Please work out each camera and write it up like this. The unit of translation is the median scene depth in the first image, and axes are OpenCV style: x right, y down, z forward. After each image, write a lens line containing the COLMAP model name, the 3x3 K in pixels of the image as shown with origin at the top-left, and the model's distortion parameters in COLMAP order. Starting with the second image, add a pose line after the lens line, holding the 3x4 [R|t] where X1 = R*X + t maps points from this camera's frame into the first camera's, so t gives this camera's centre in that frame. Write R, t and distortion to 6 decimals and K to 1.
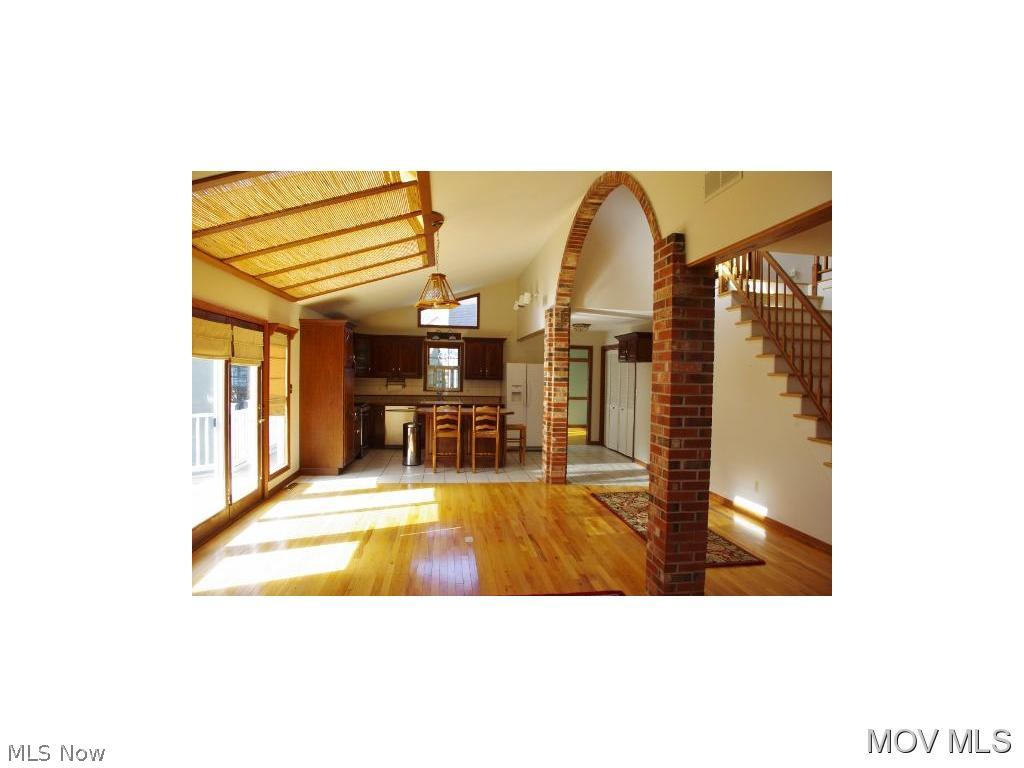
lens RADIAL K [[502.6, 0, 515.9], [0, 502.6, 385.3], [0, 0, 1]] dist [-0.060676, -0.000461]
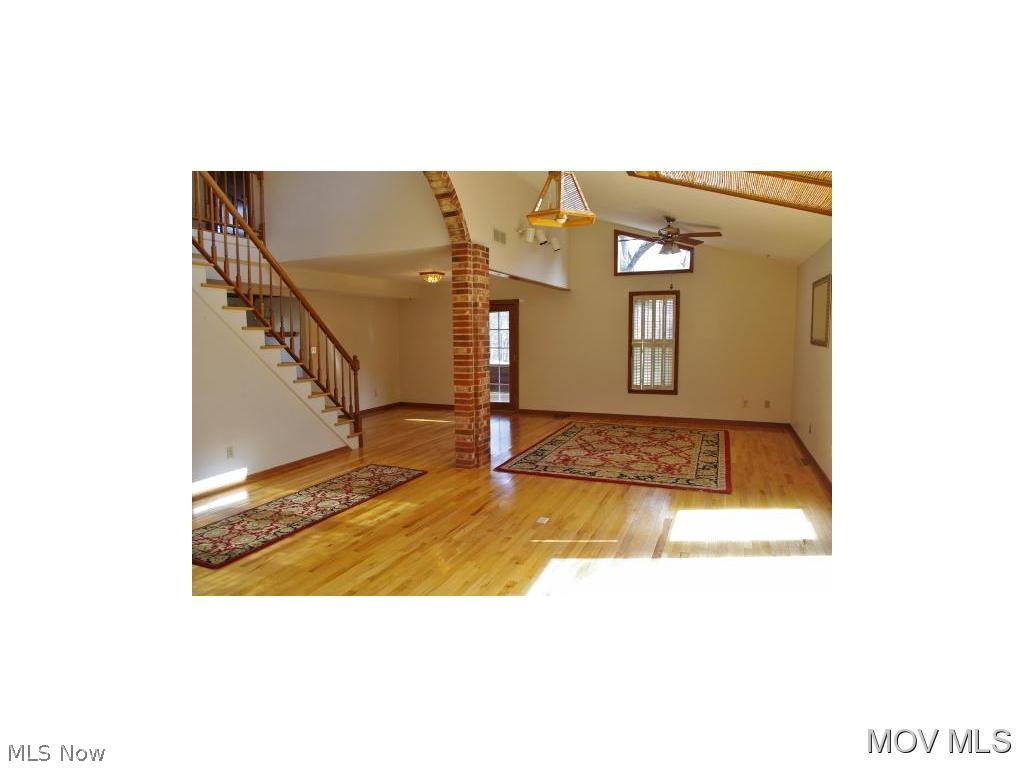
lens RADIAL K [[502.6, 0, 510.3], [0, 502.6, 381.1], [0, 0, 1]] dist [-0.060676, -0.000461]
pose [[-0.853731, -0.063477, 0.516831, -0.472795], [0.002713, 0.991986, 0.126316, -0.043546], [-0.520708, 0.109242, -0.846717, 1.710267]]
